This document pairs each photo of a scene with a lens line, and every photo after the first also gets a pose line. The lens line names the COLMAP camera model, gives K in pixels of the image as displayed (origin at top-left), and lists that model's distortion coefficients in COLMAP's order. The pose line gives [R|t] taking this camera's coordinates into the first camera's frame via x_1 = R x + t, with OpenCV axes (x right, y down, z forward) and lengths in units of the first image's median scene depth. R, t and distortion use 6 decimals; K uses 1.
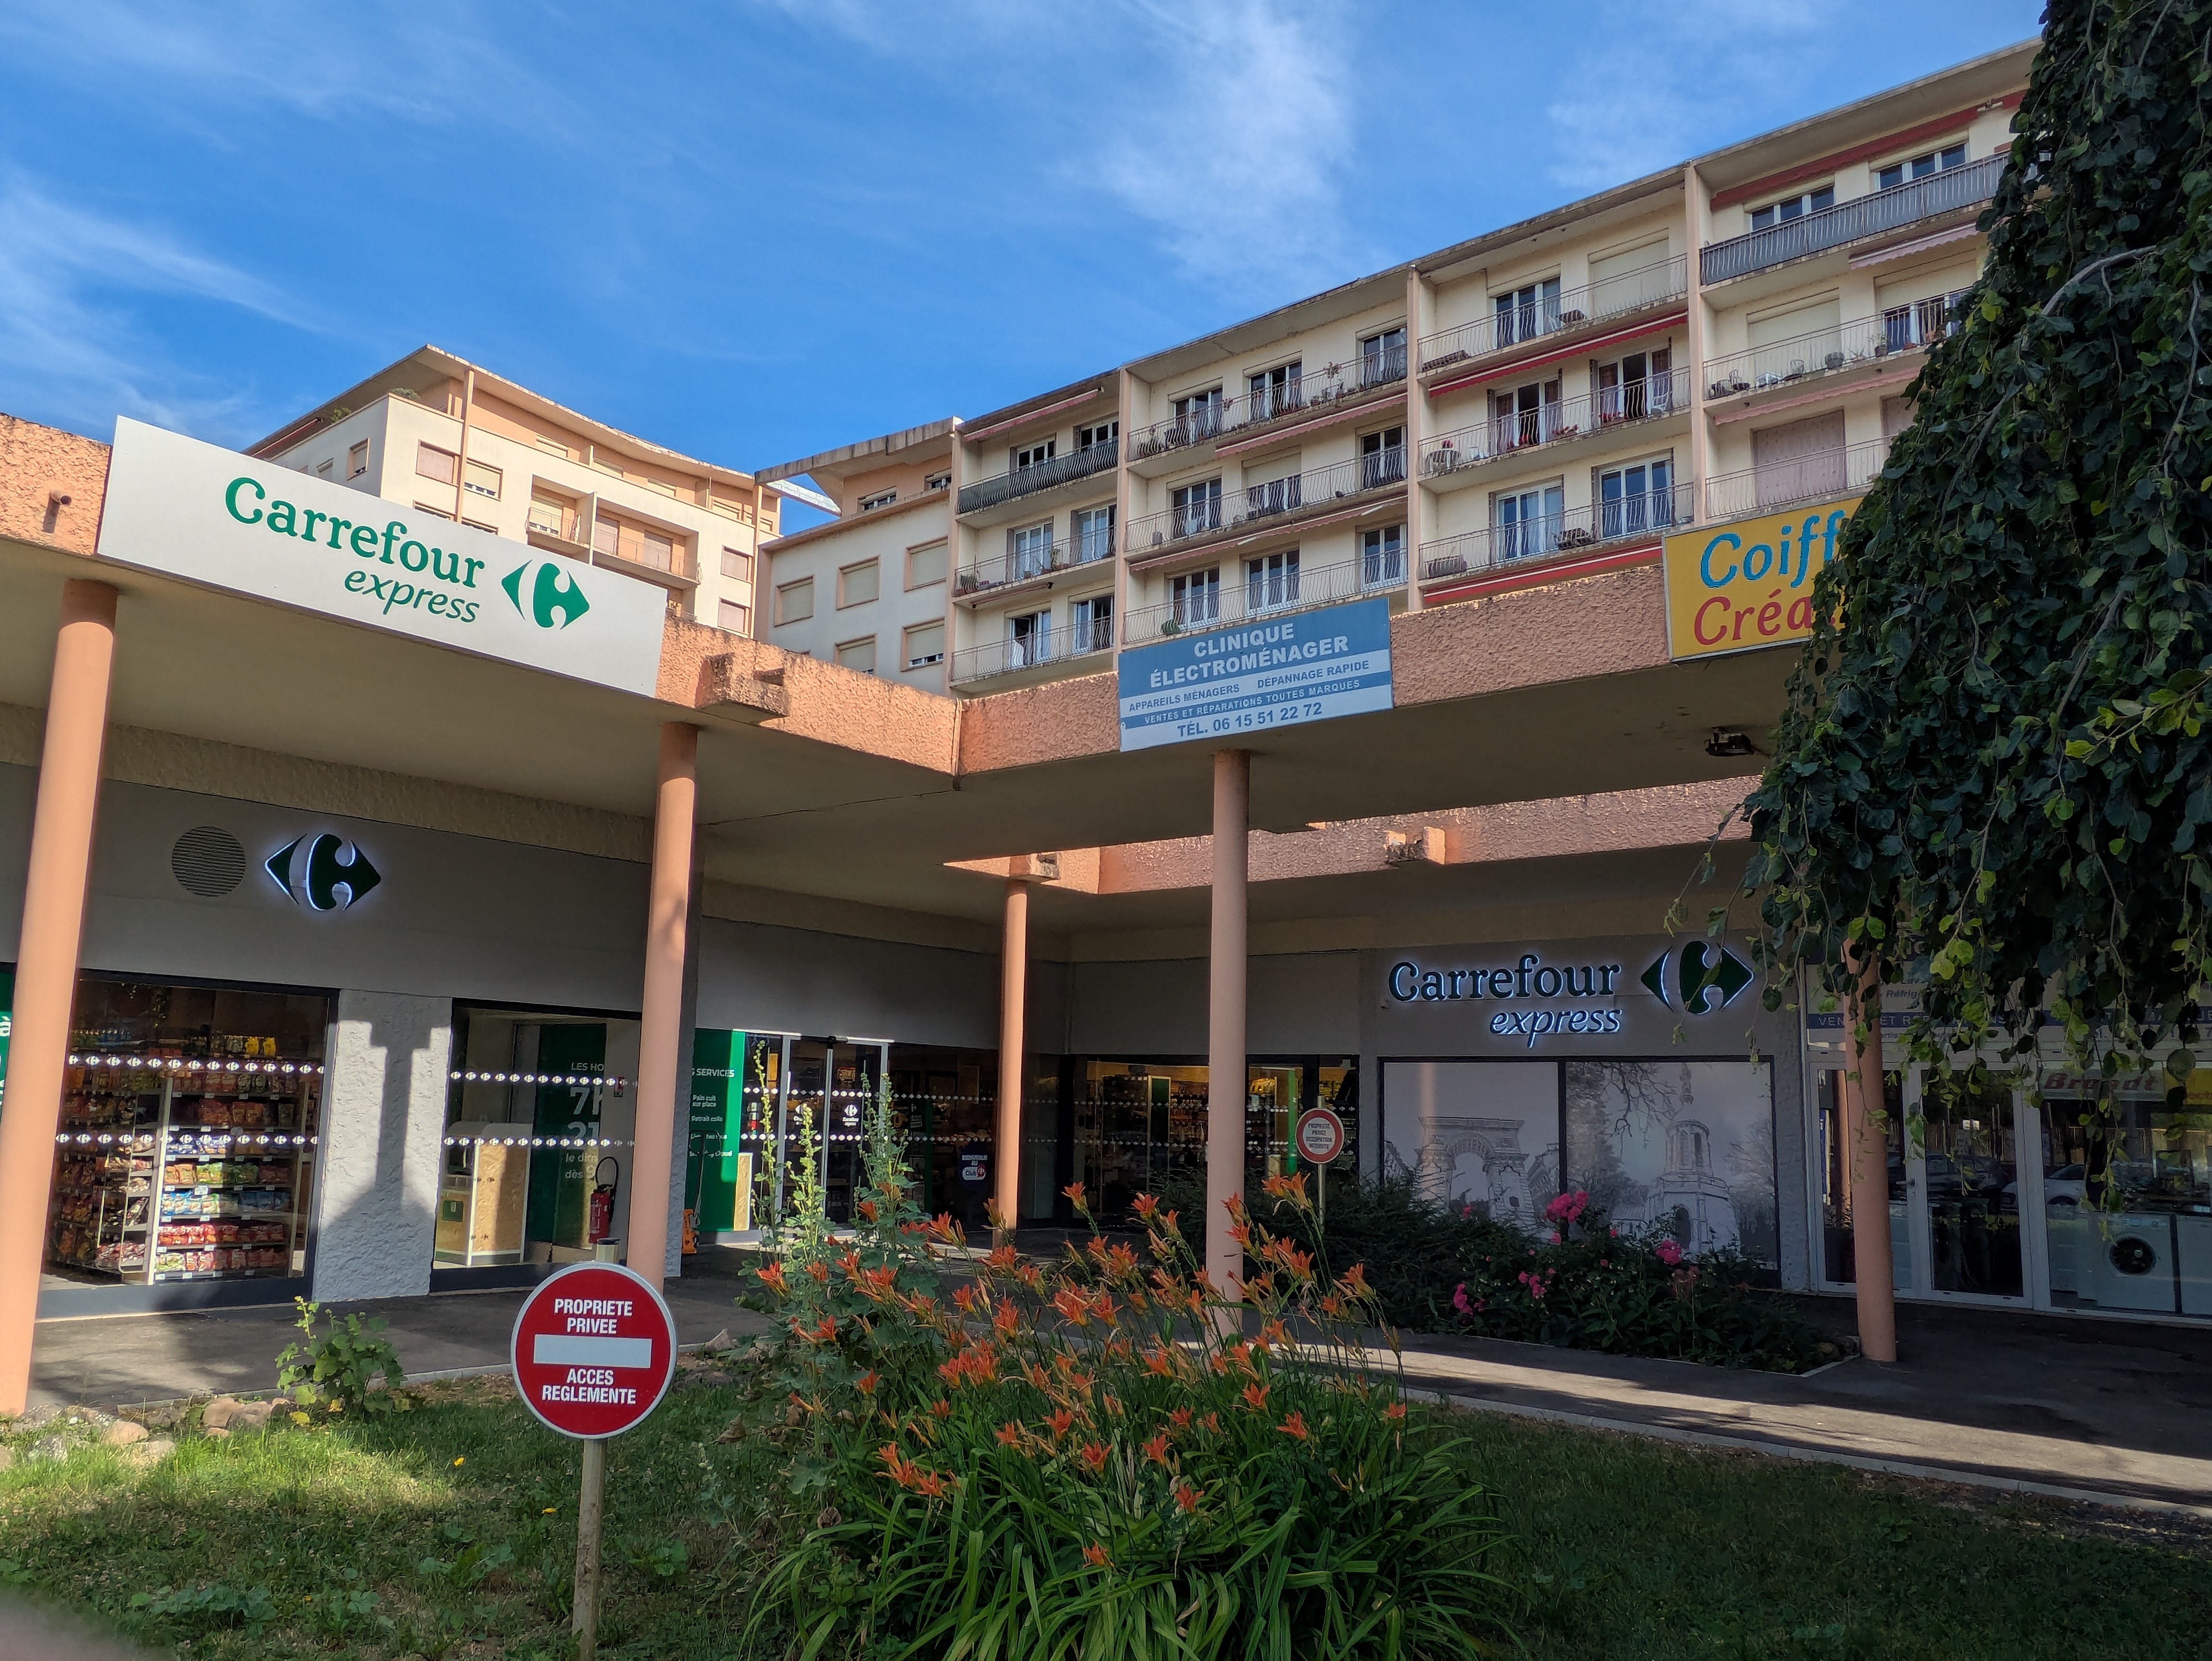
lens RADIAL K [[1731.3, 0, 1092.9], [0, 1731.3, 832.9], [0, 0, 1]] dist [0.034448, -0.003041]
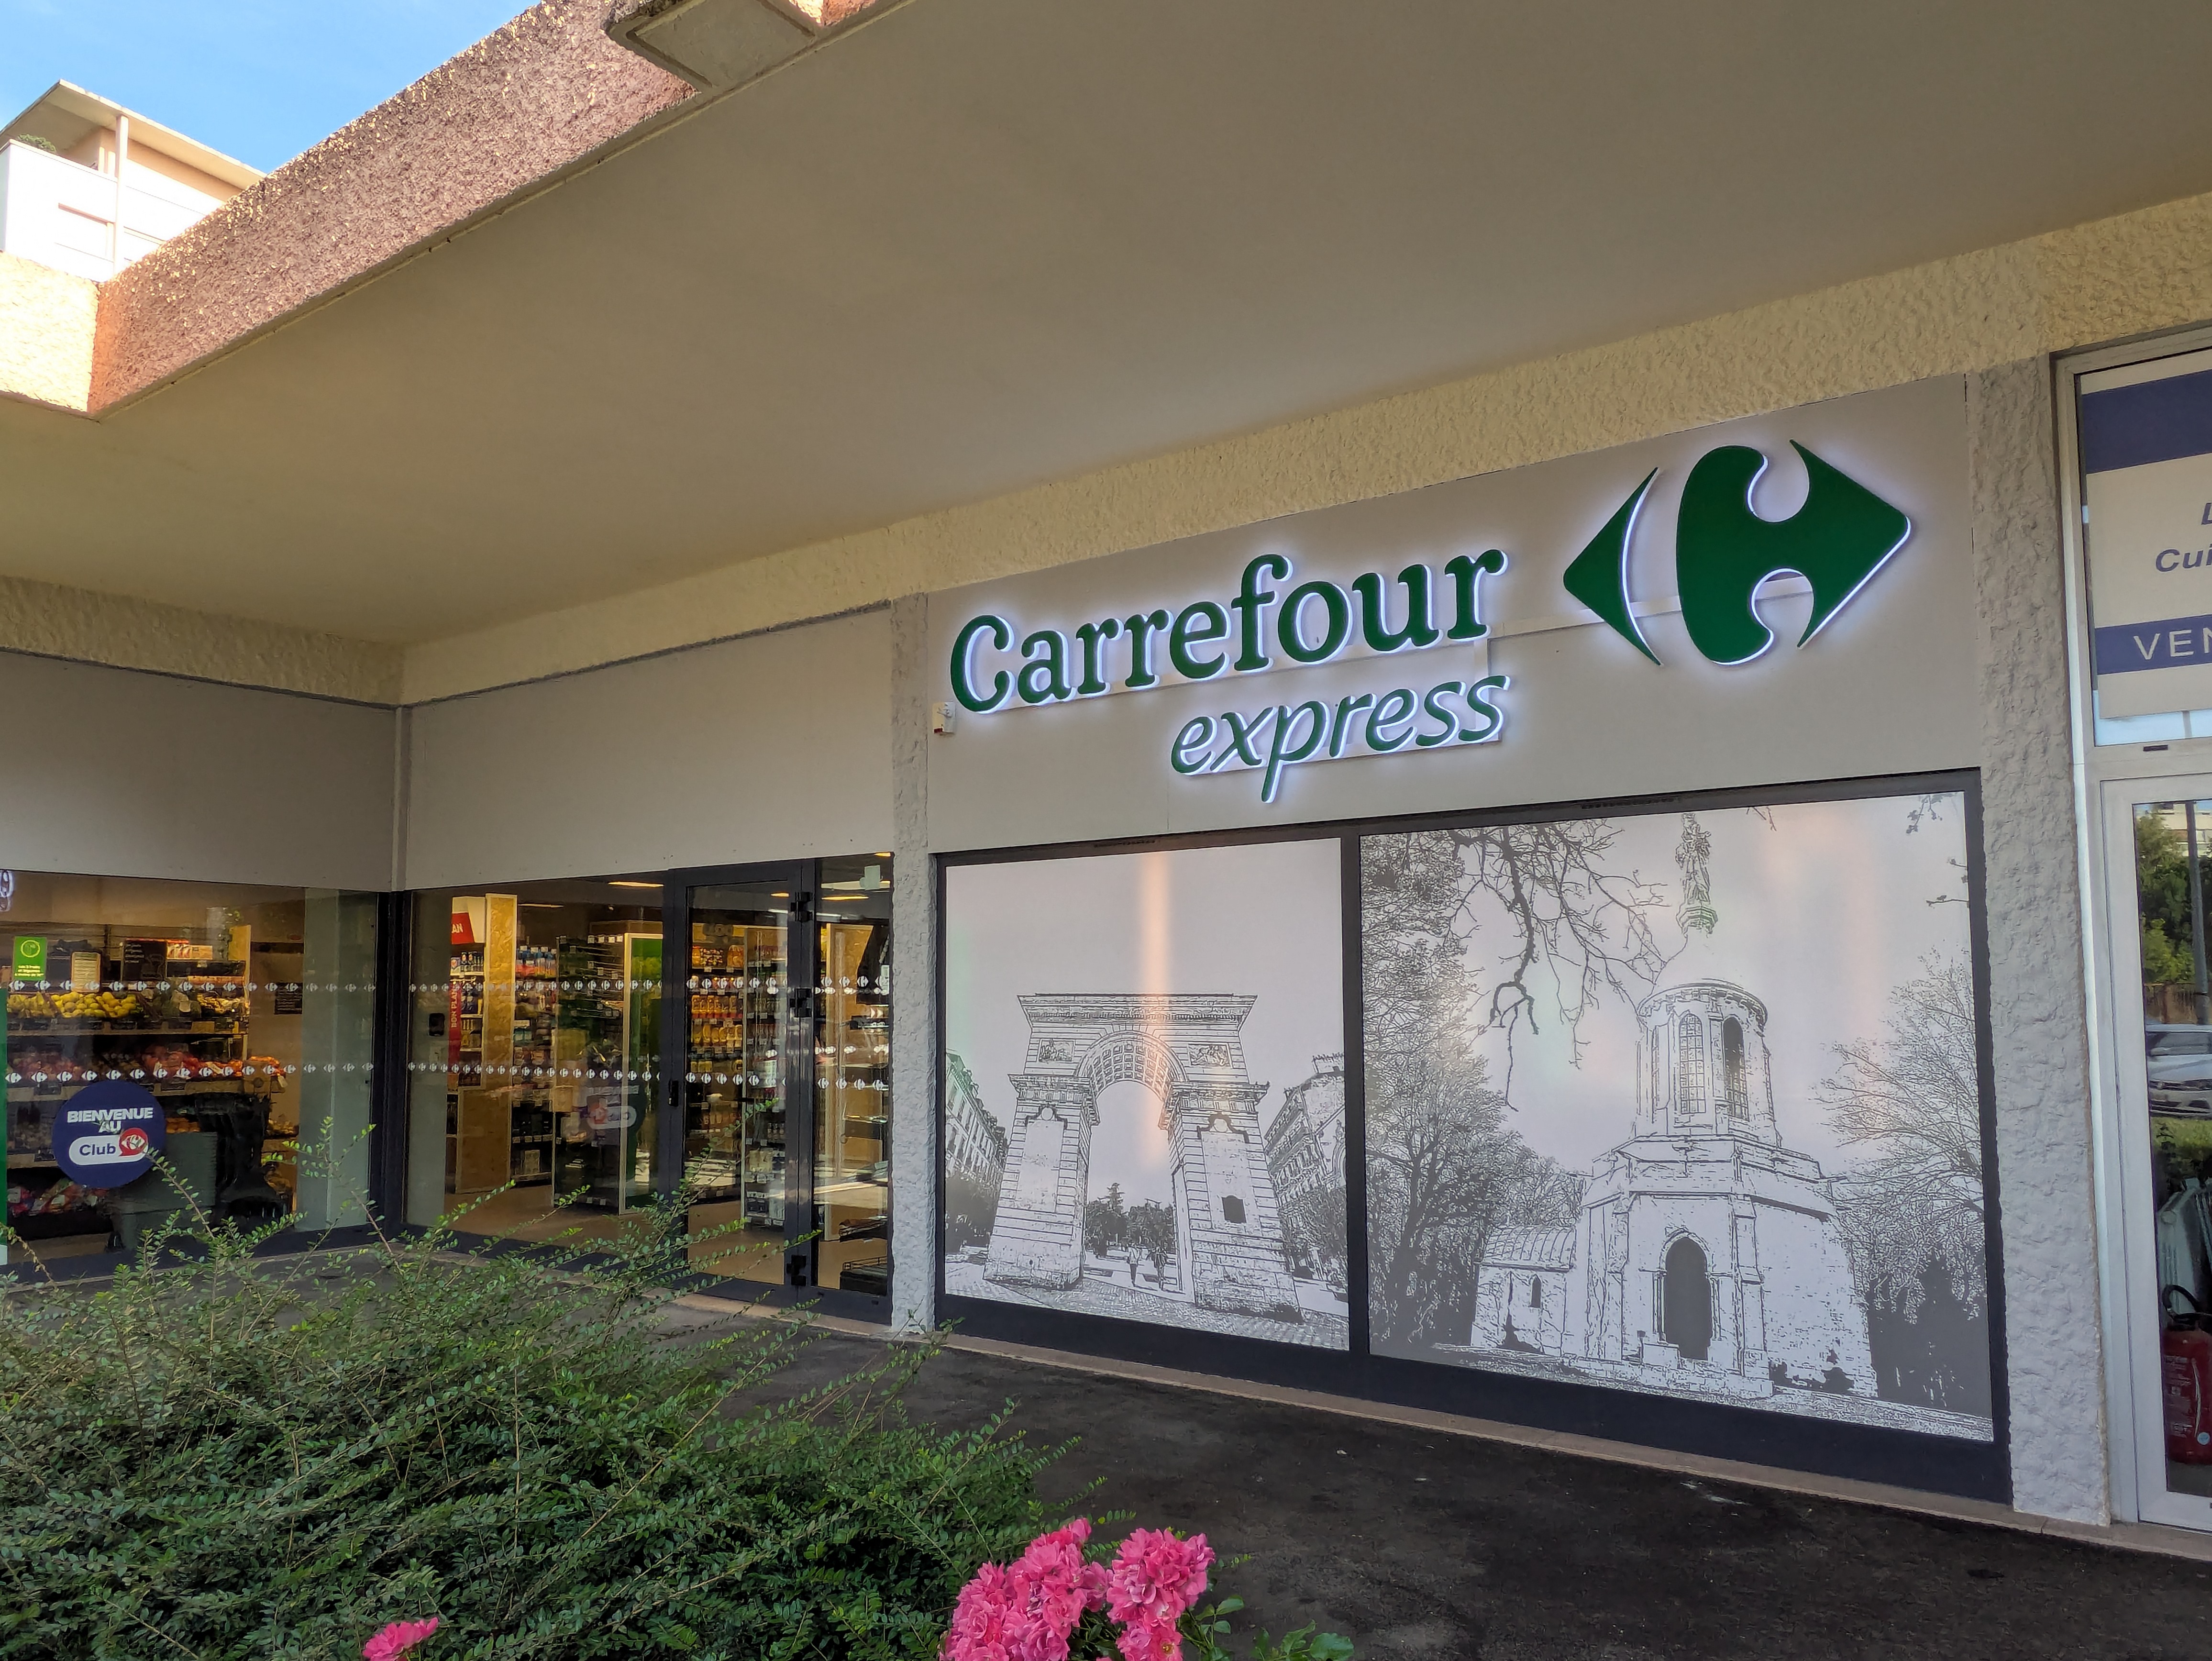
lens RADIAL K [[1731.3, 0, 1116.5], [0, 1731.3, 833.6], [0, 0, 1]] dist [0.034448, -0.003041]
pose [[0.997282, -0.022070, 0.070294, 0.192867], [0.017403, 0.997647, 0.066316, 0.105202], [-0.071592, -0.064912, 0.995320, 0.632420]]
